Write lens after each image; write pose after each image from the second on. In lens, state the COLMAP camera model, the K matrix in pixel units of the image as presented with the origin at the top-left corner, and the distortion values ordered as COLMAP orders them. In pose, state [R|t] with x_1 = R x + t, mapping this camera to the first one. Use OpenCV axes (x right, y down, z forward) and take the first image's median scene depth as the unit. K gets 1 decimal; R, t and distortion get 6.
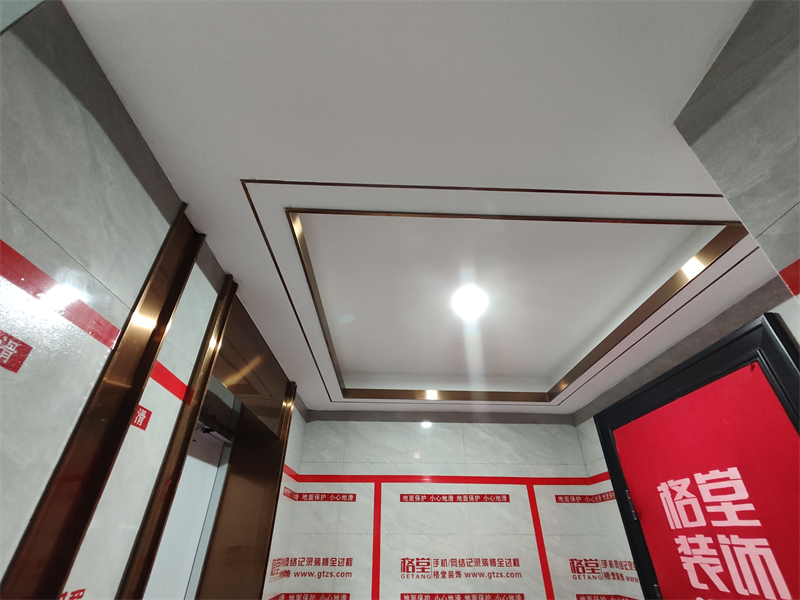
lens RADIAL K [[363.0, 0, 400.0], [0, 363.0, 300.0], [0, 0, 1]] dist [-0.002565, -0.000176]
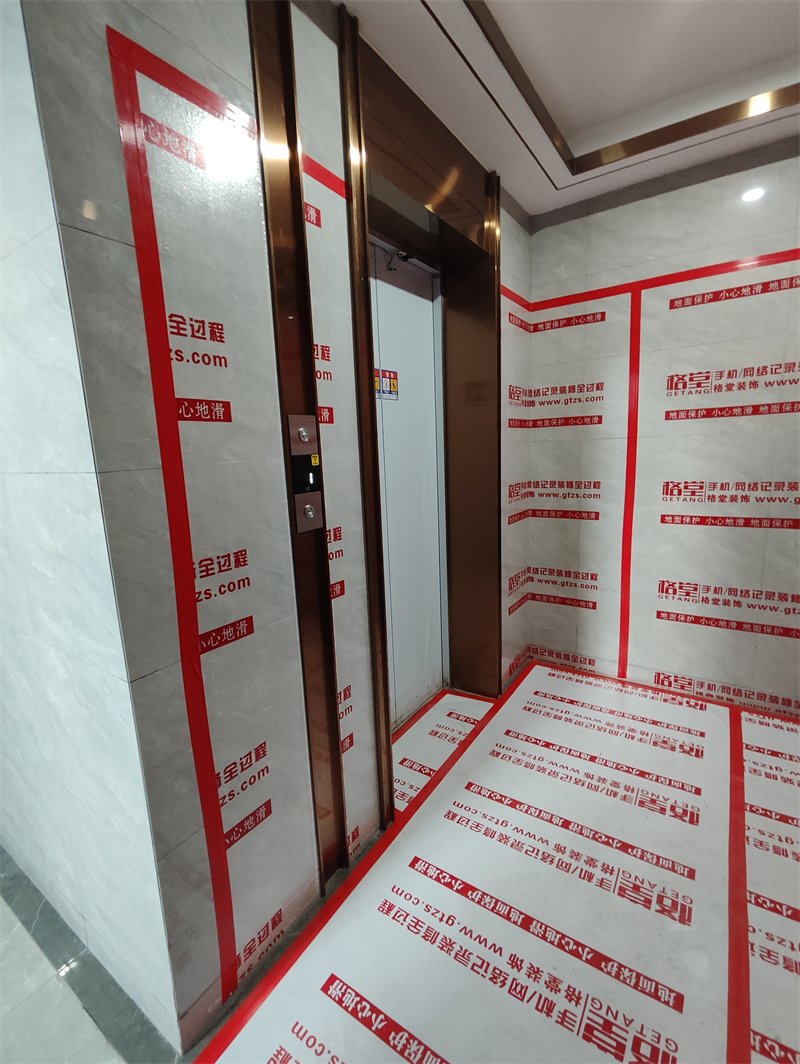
lens RADIAL K [[491.0, 0, 382.0], [0, 491.0, 536.1], [0, 0, 1]] dist [0.018188, 0.000349]
pose [[0.801122, 0.076998, -0.593527, 0.178194], [0.362904, 0.726091, 0.584031, 0.091069], [0.475924, -0.683274, 0.553745, -0.170968]]
